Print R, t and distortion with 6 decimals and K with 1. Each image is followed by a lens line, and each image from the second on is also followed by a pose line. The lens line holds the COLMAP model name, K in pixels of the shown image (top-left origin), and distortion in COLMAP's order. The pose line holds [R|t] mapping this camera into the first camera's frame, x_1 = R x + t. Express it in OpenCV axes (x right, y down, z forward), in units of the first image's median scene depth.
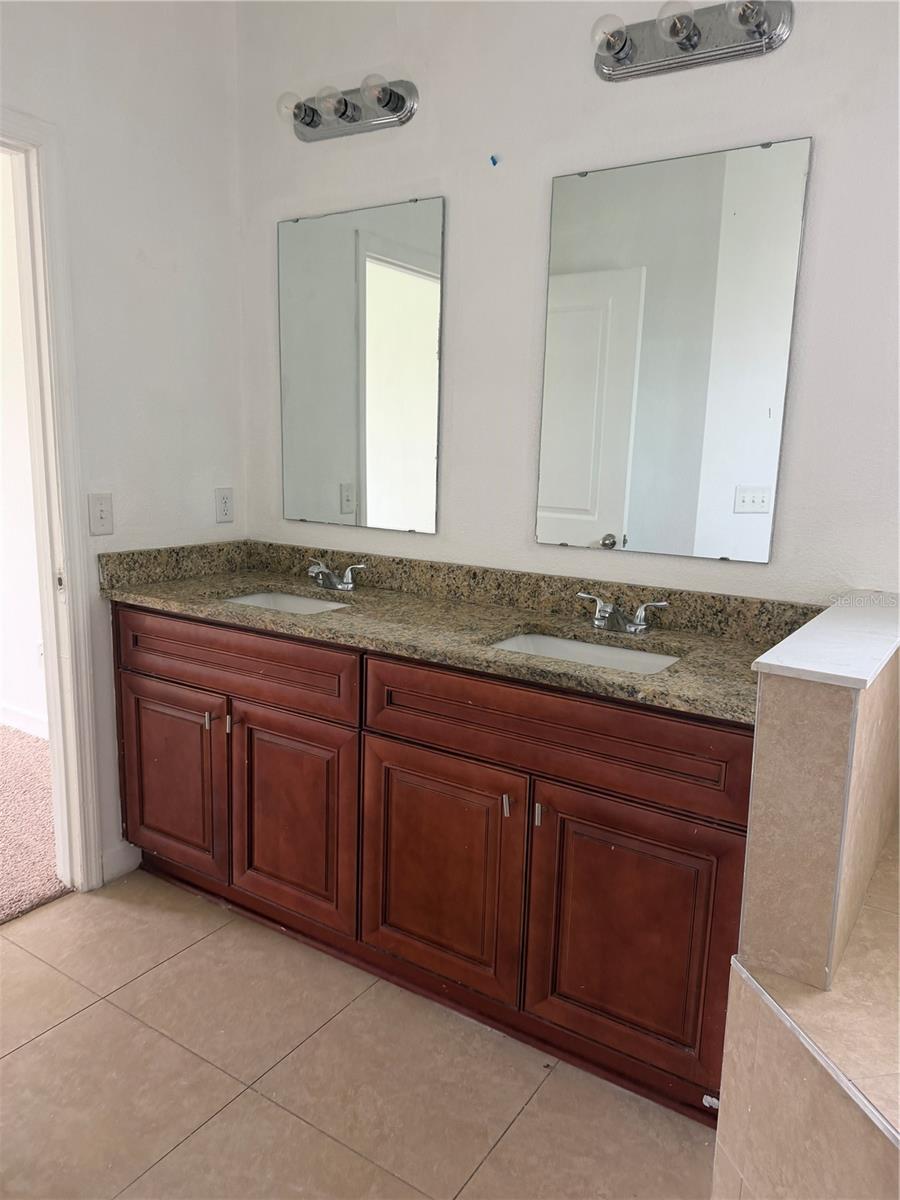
lens RADIAL K [[844.2, 0, 450.0], [0, 844.2, 600.0], [0, 0, 1]] dist [0.032046, -0.032191]
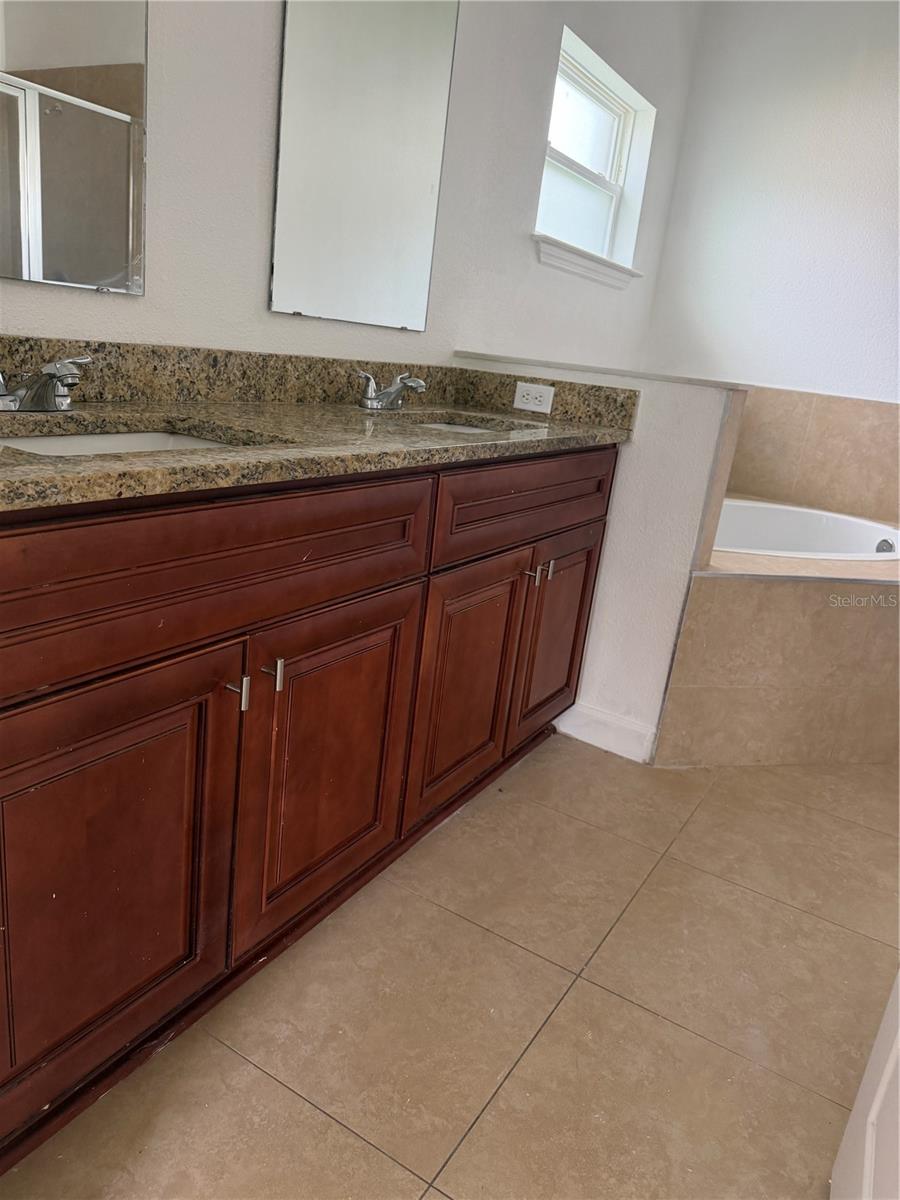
lens RADIAL K [[844.2, 0, 450.0], [0, 844.2, 600.0], [0, 0, 1]] dist [0.032046, -0.032191]
pose [[-0.019325, -0.322074, 0.946517, -0.711945], [0.064773, 0.944302, 0.322642, -0.058149], [-0.997713, 0.067544, 0.002613, 0.845433]]
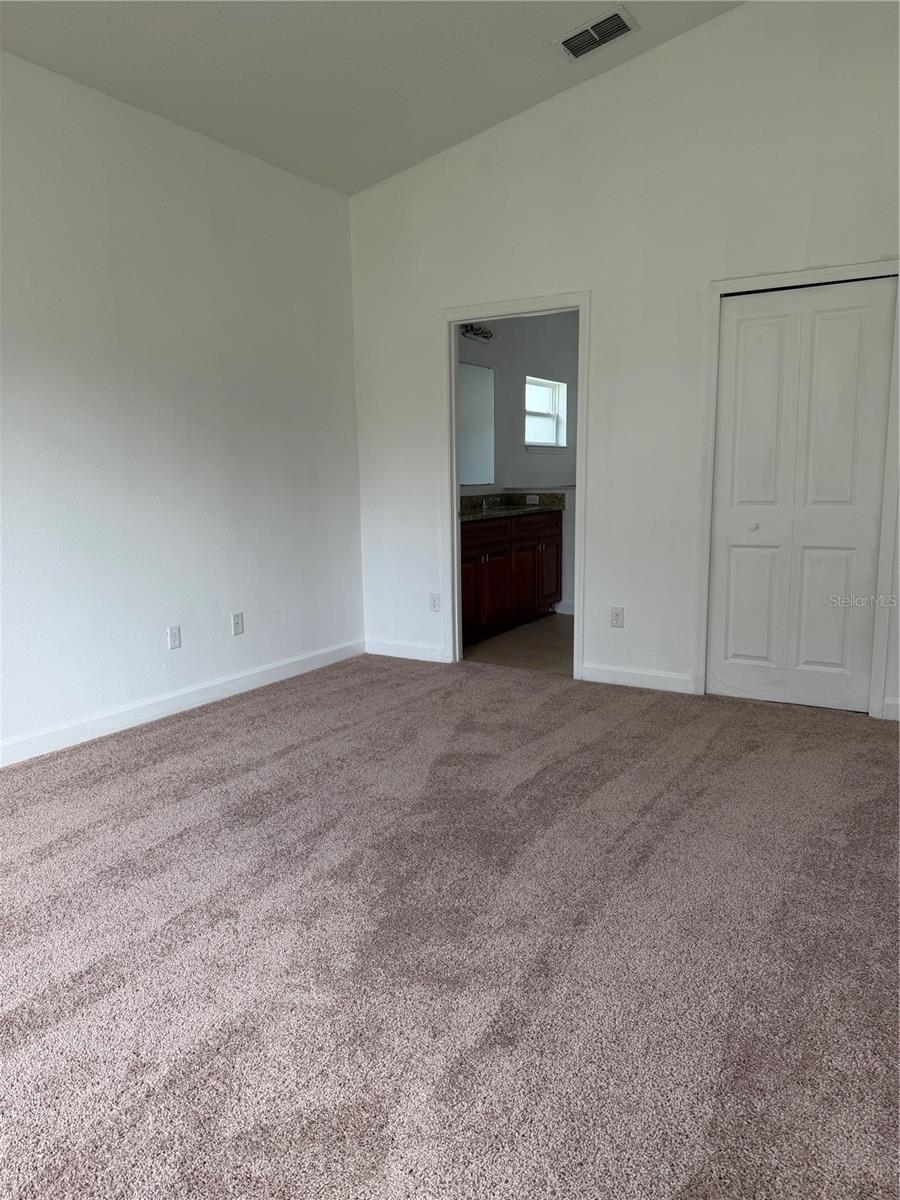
lens RADIAL K [[844.2, 0, 450.0], [0, 844.2, 600.0], [0, 0, 1]] dist [0.032046, -0.032191]
pose [[-0.019850, -0.181745, 0.983145, -2.751724], [0.190882, 0.964562, 0.182163, -0.217903], [-0.981412, 0.191280, 0.015545, 1.047675]]
